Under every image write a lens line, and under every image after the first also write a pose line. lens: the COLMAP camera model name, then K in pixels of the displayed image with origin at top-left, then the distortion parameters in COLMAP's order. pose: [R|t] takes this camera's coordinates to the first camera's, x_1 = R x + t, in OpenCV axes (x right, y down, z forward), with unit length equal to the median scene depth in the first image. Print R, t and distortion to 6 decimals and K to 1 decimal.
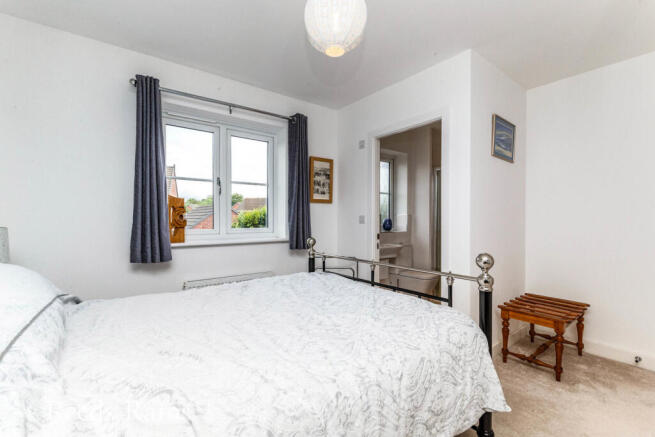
lens RADIAL K [[296.7, 0, 327.5], [0, 296.7, 218.5], [0, 0, 1]] dist [-0.002515, -0.000160]
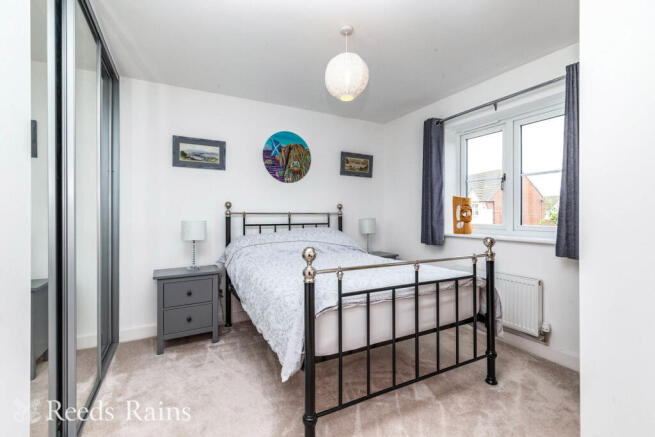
lens RADIAL K [[296.7, 0, 327.5], [0, 296.7, 218.5], [0, 0, 1]] dist [-0.002515, -0.000160]
pose [[-0.172113, 0.012843, -0.984993, 0.764765], [0.004190, 0.999916, 0.012306, -0.000557], [0.985068, -0.002009, -0.172152, 0.603255]]
